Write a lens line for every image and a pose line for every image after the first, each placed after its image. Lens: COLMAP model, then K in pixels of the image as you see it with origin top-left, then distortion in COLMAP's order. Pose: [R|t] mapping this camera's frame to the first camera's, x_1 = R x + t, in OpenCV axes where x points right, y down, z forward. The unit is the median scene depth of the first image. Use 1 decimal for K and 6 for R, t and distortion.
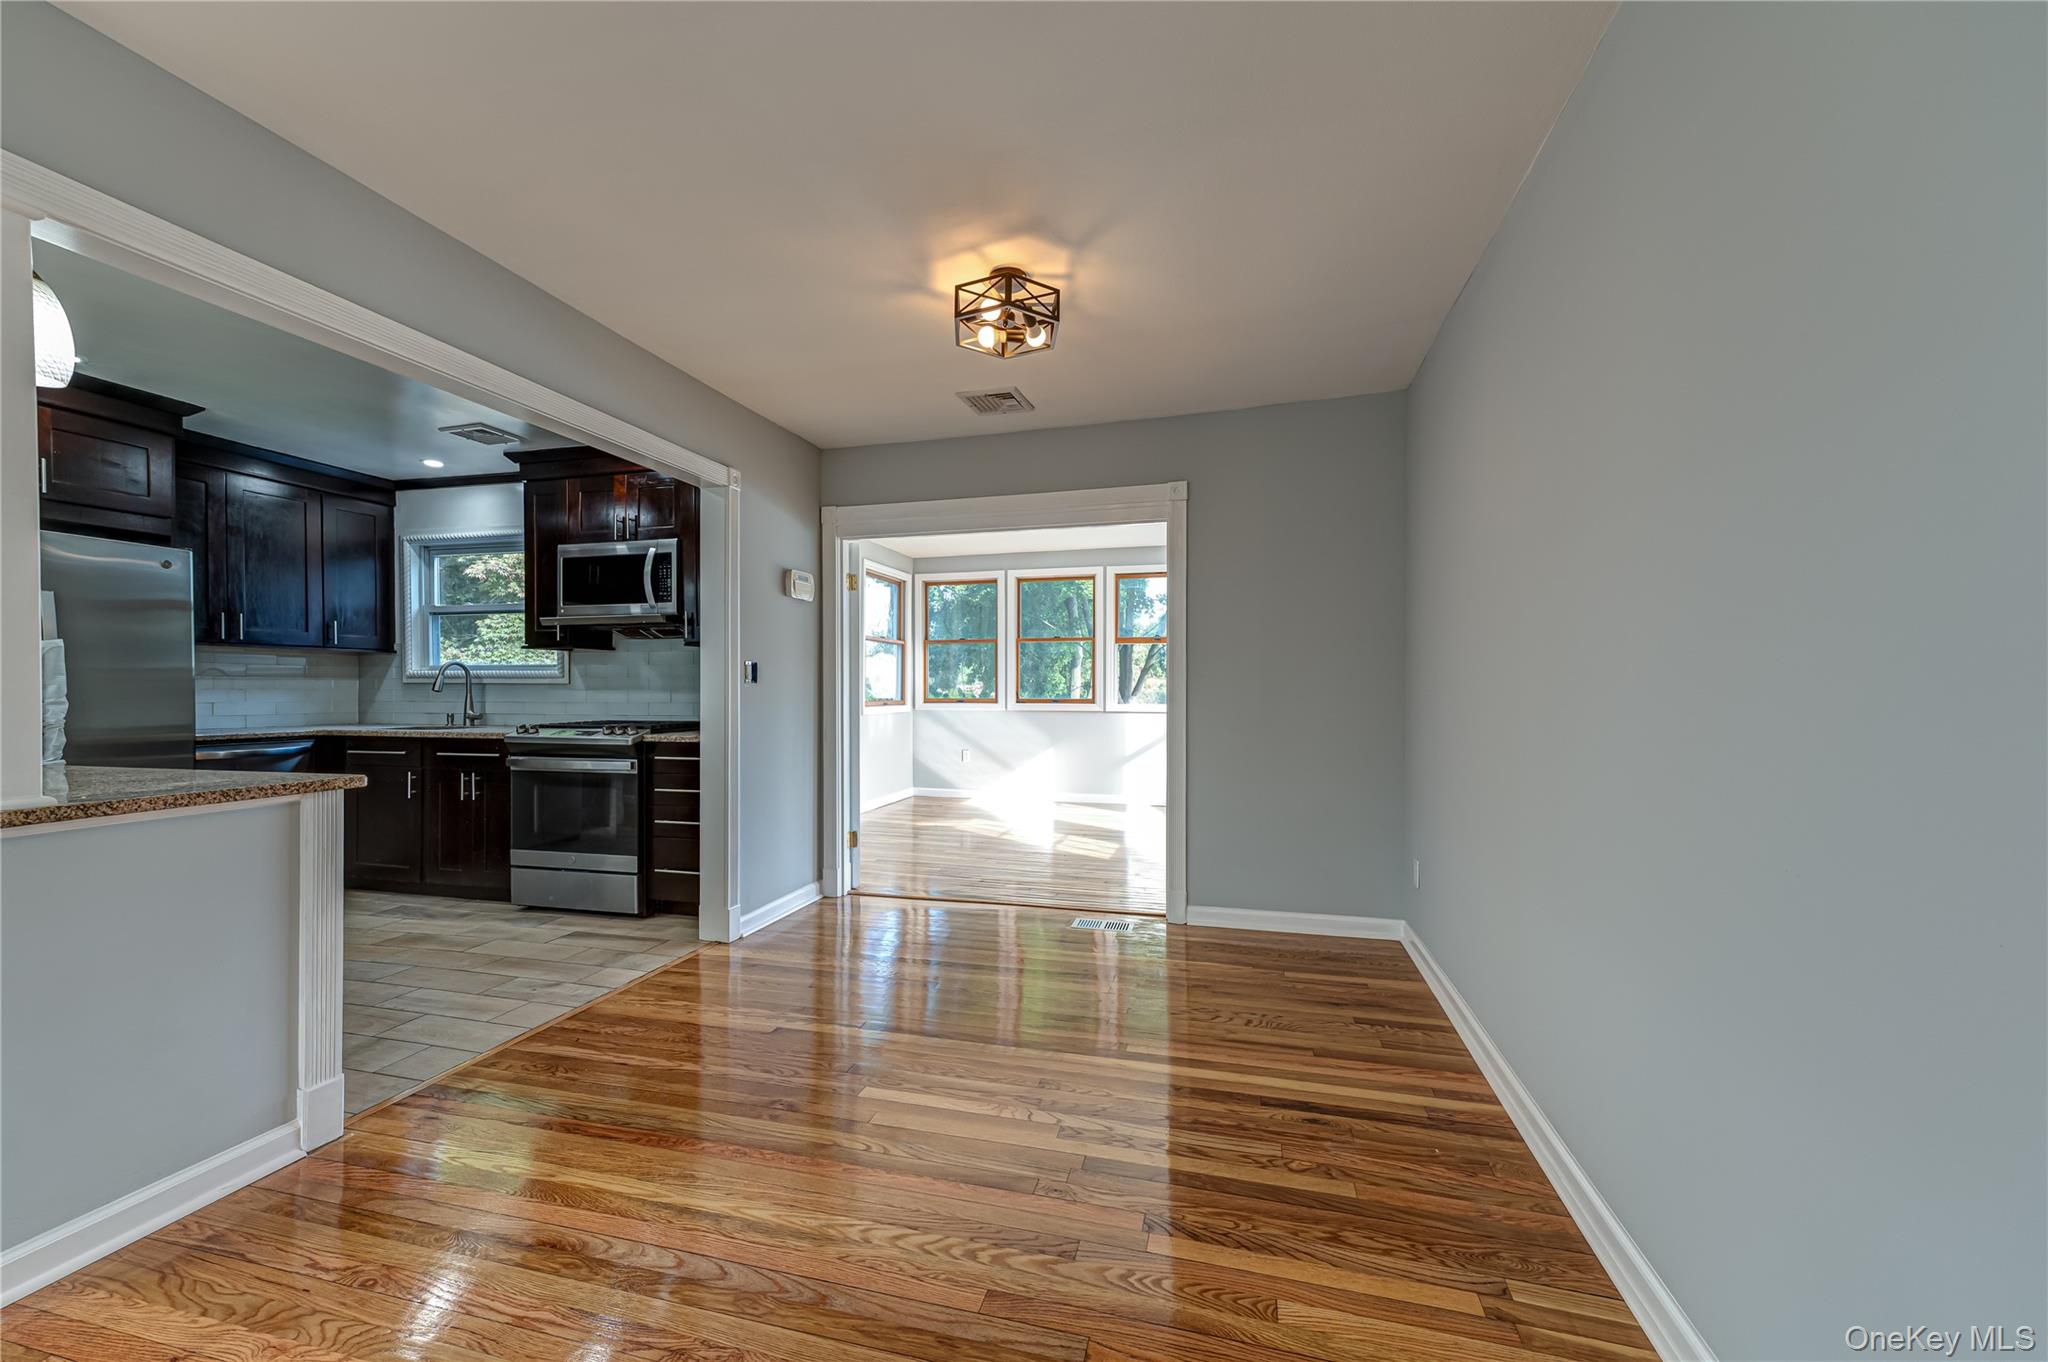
lens RADIAL K [[801.4, 0, 1026.3], [0, 801.4, 685.7], [0, 0, 1]] dist [0.017847, -0.000017]
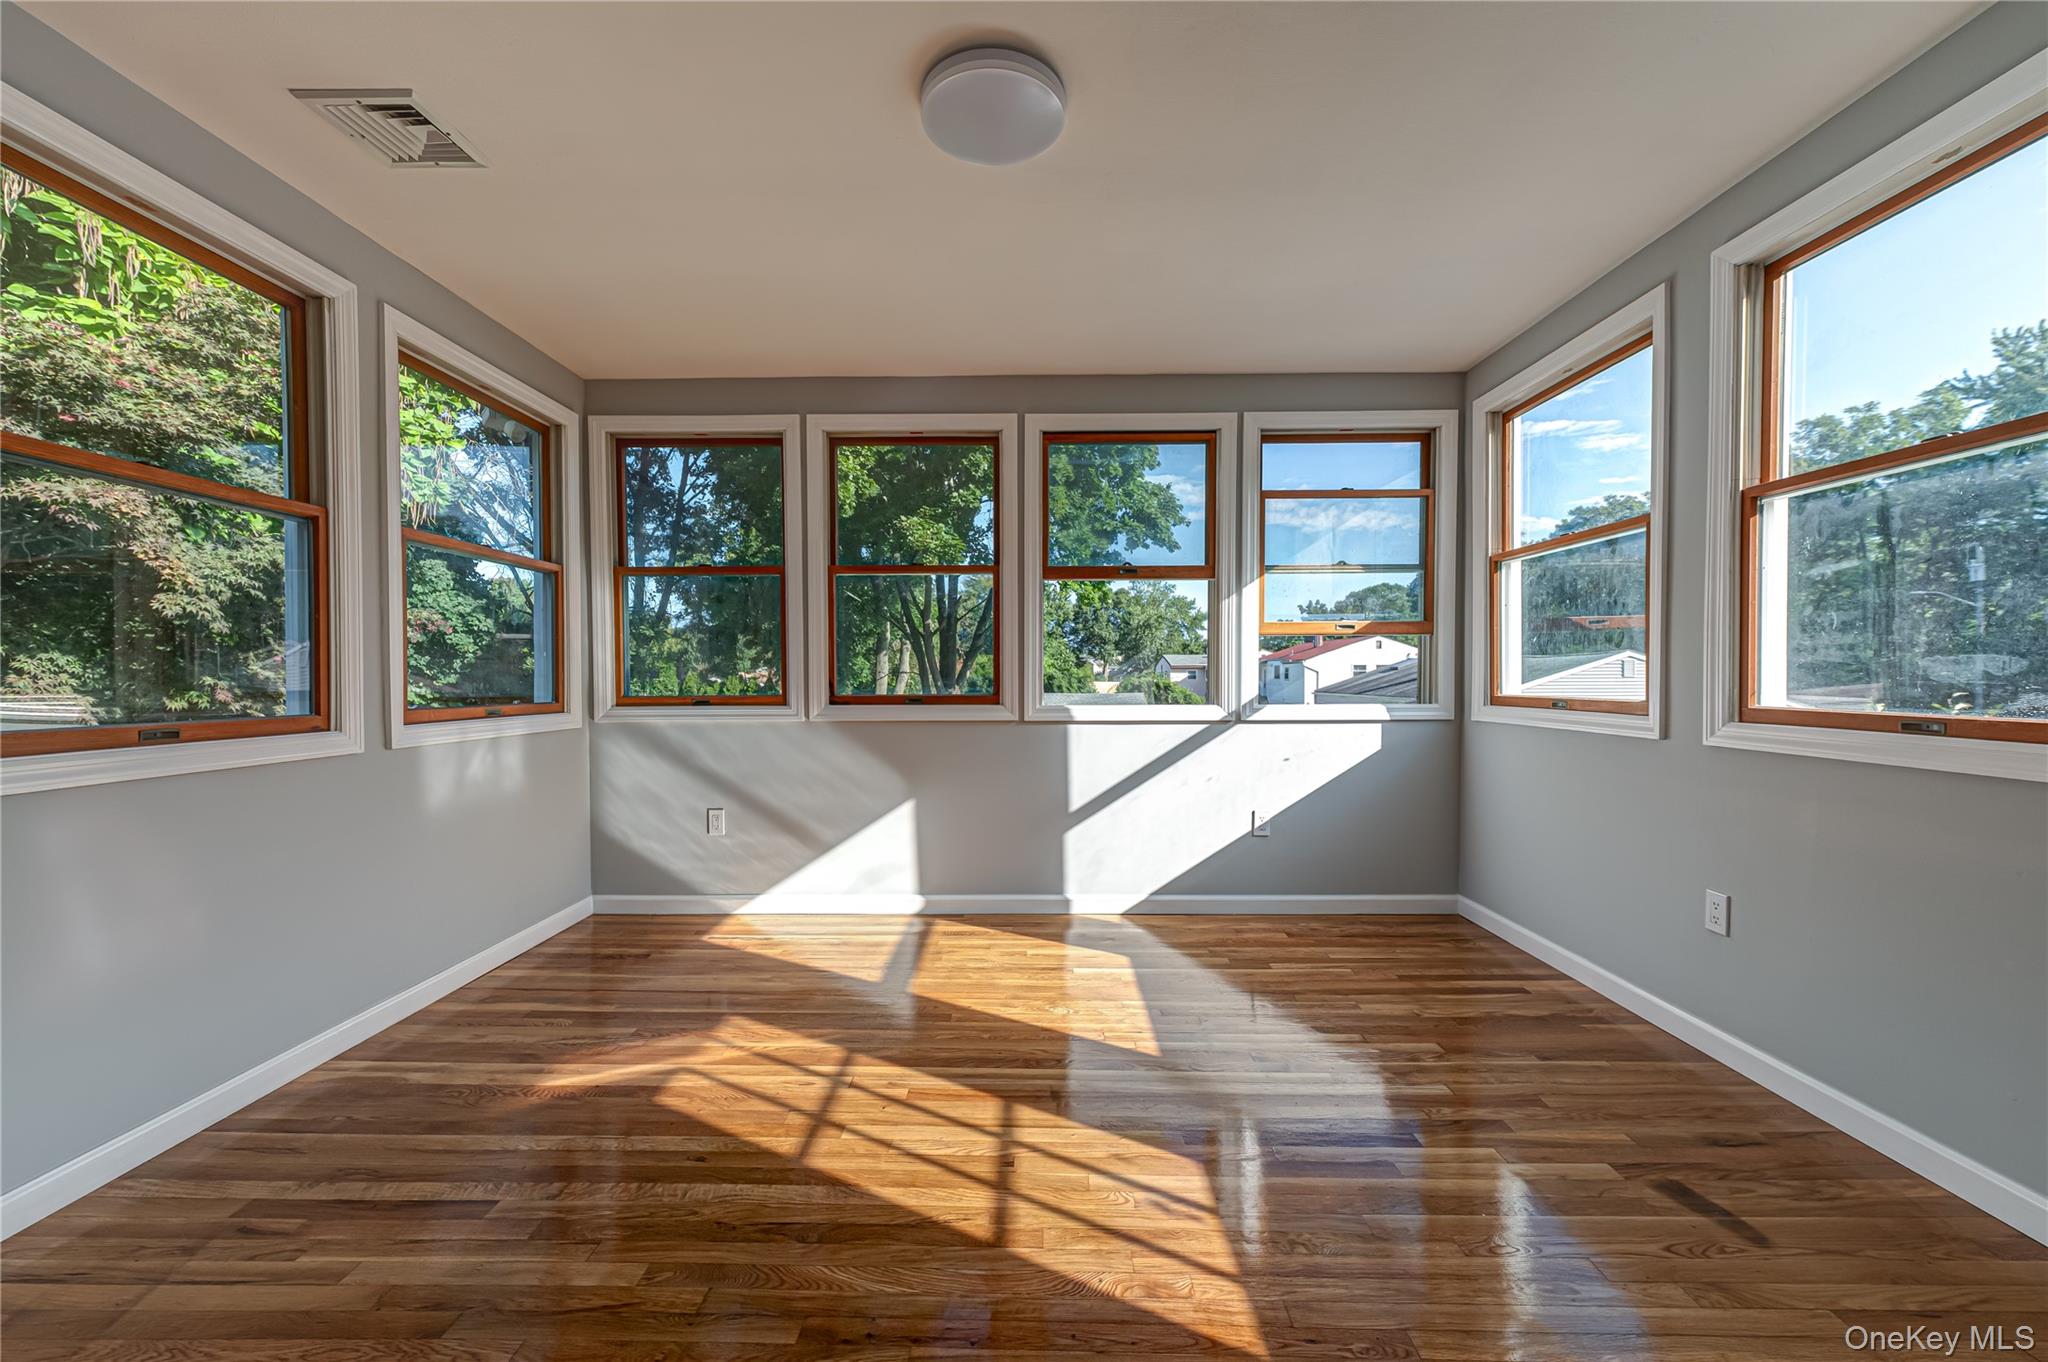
lens RADIAL K [[801.4, 0, 1023.6], [0, 801.4, 687.0], [0, 0, 1]] dist [0.017847, -0.000017]
pose [[0.968436, -0.009126, 0.249095, -0.019089], [0.004738, 0.999823, 0.018210, 0.003292], [-0.249217, -0.016455, 0.968308, 0.511656]]
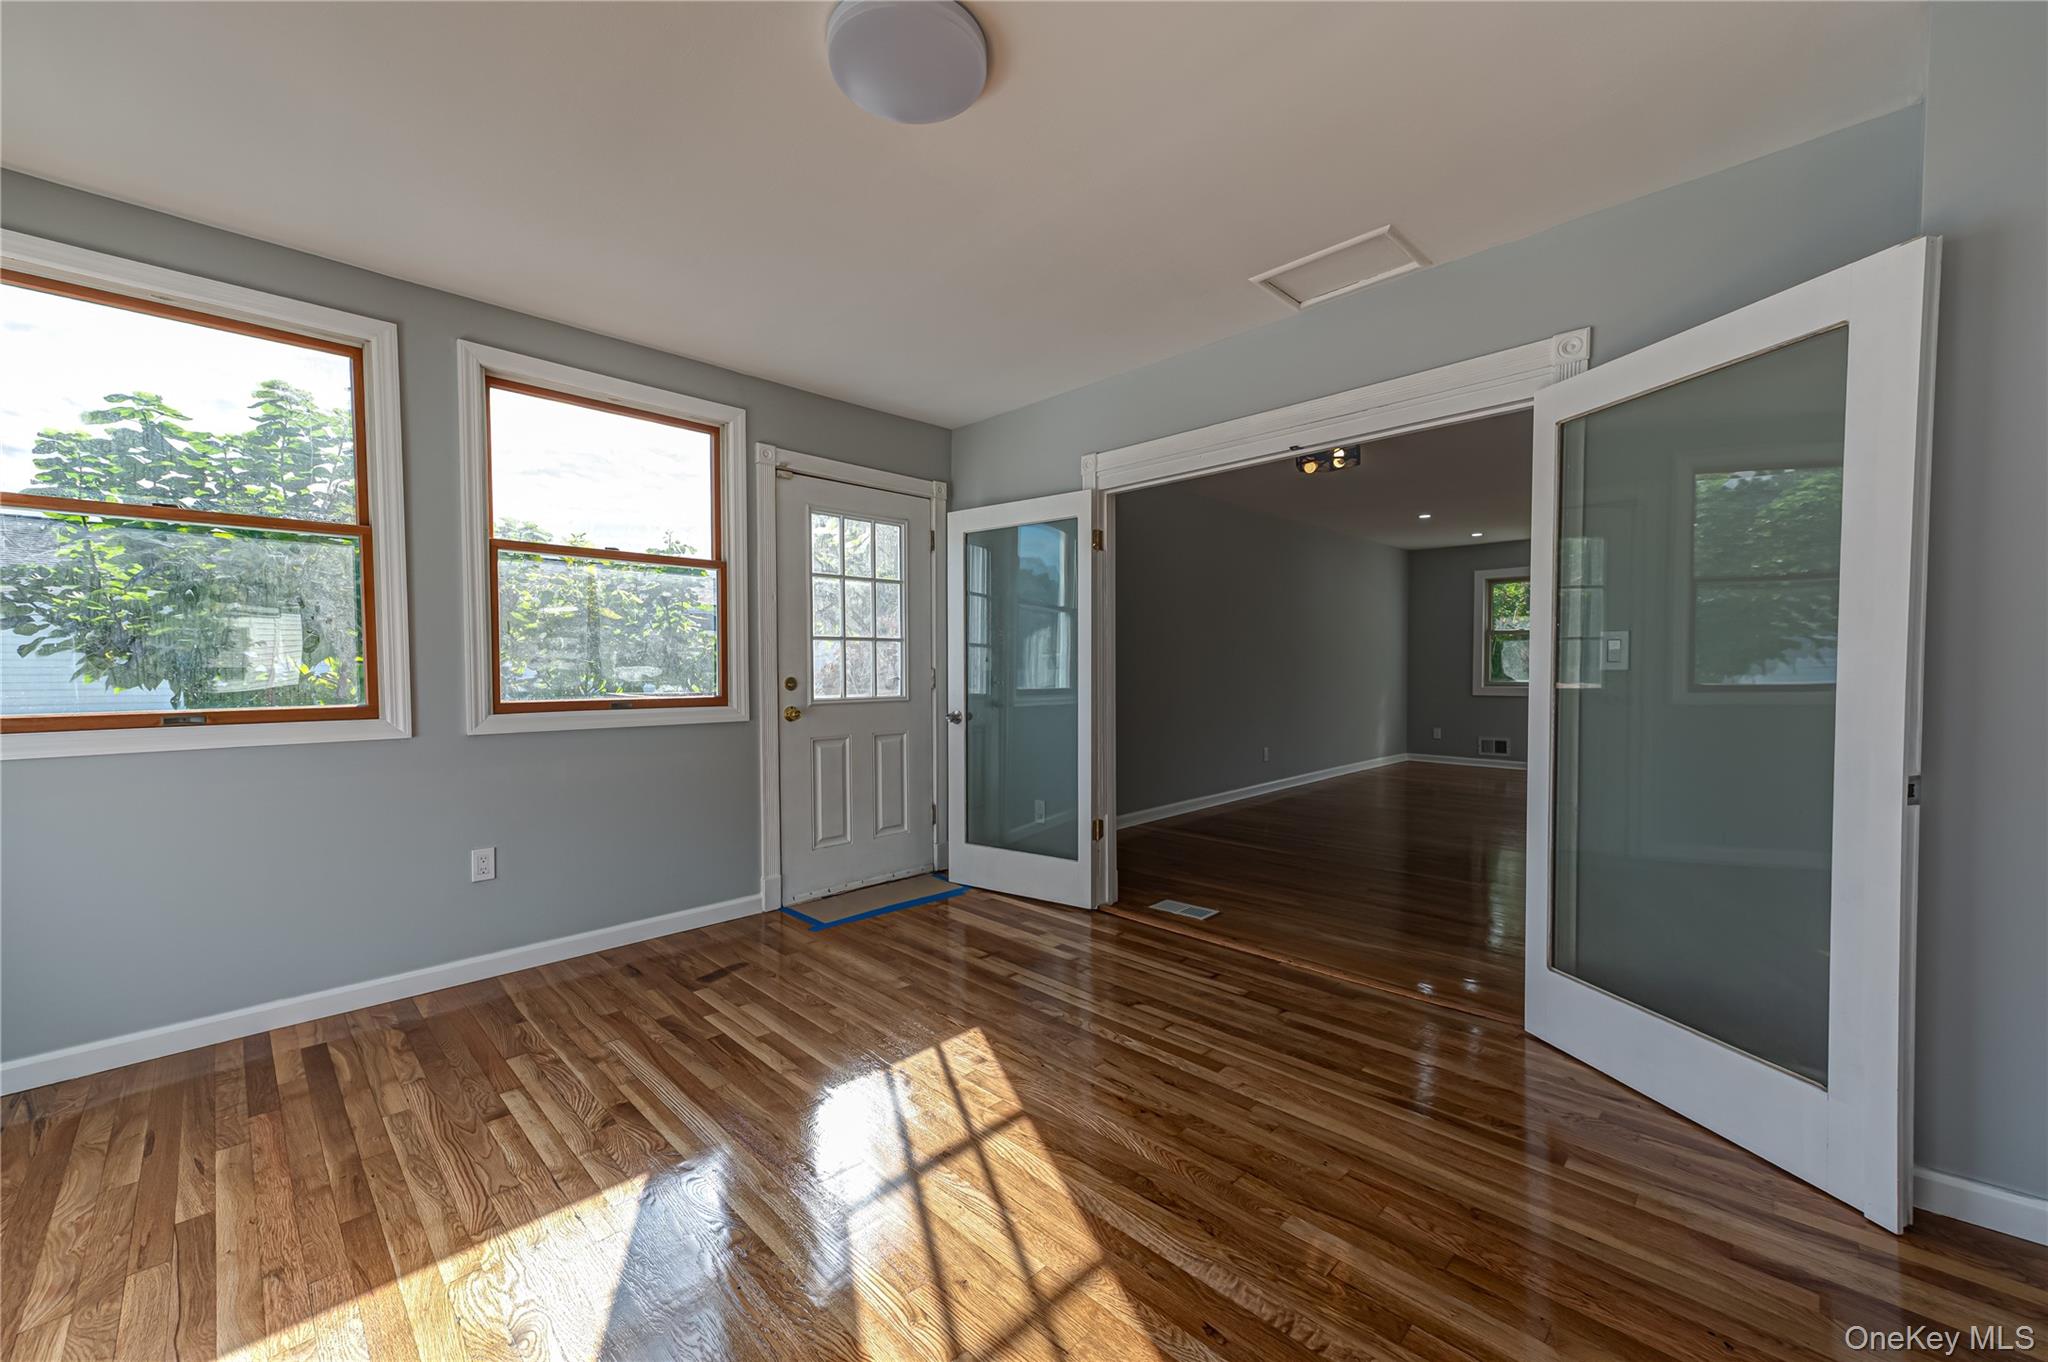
lens RADIAL K [[801.4, 0, 1017.5], [0, 801.4, 686.6], [0, 0, 1]] dist [0.017847, -0.000017]
pose [[-0.863912, -0.001286, 0.503641, -0.176069], [0.010572, 0.999730, 0.020686, 0.004524], [-0.503532, 0.023195, -0.863665, 1.277731]]
